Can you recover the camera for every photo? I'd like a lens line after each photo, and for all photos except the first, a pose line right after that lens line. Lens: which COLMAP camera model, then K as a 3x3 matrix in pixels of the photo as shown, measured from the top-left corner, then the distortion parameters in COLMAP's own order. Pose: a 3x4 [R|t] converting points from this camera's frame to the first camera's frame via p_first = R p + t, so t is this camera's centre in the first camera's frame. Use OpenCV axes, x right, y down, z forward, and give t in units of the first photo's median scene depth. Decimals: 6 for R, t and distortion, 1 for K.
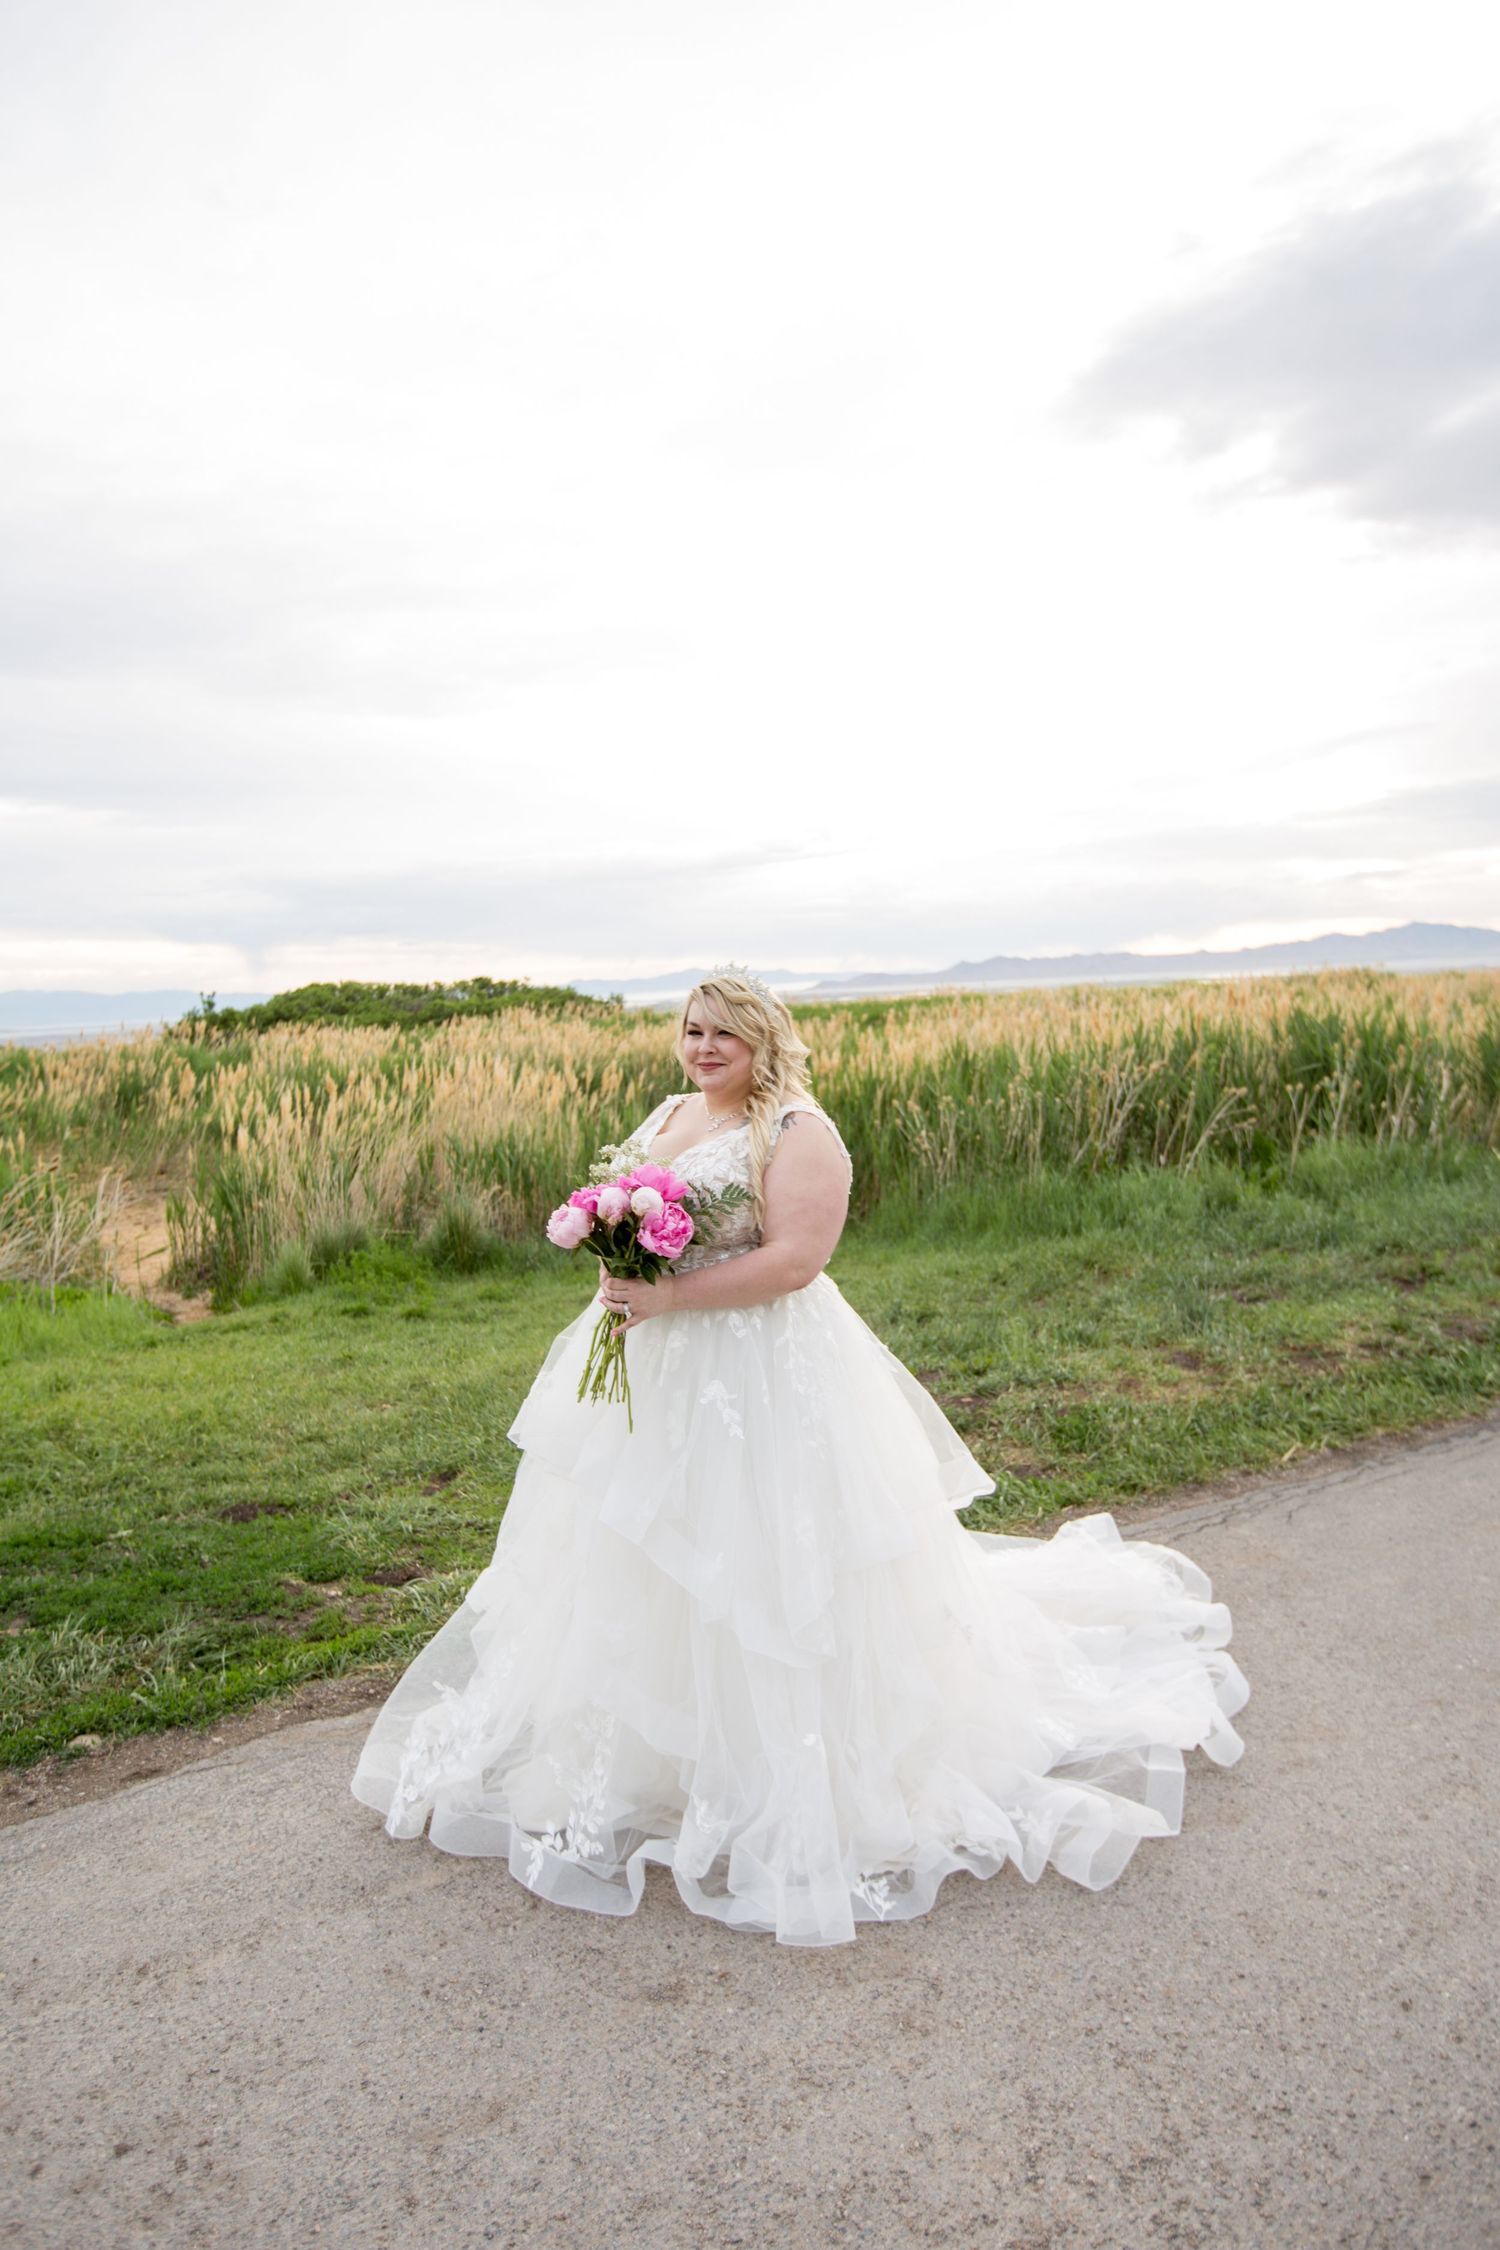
lens RADIAL K [[1458.6, 0, 752.7], [0, 1458.6, 1114.3], [0, 0, 1]] dist [-0.025668, 0.045463]
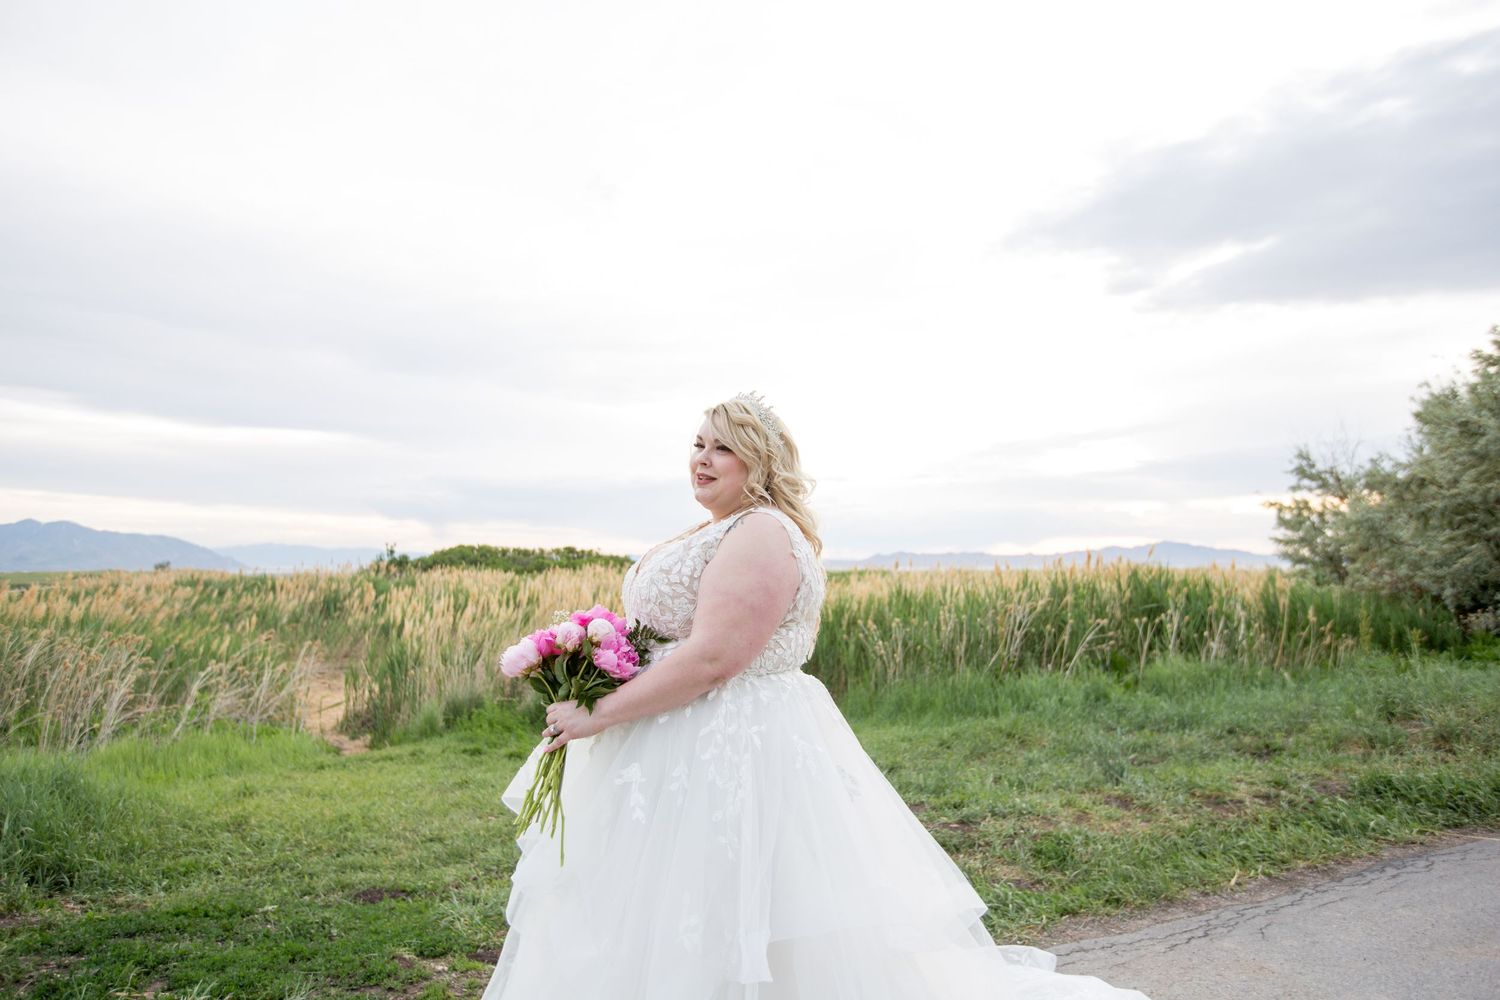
lens RADIAL K [[908.6, 0, 744.3], [0, 908.6, 506.9], [0, 0, 1]] dist [-0.020634, 0.021992]
pose [[0.998855, 0.046861, 0.009675, -0.032265], [-0.044664, 0.985648, -0.162799, 0.033676], [-0.017165, 0.162181, 0.986612, 0.103064]]
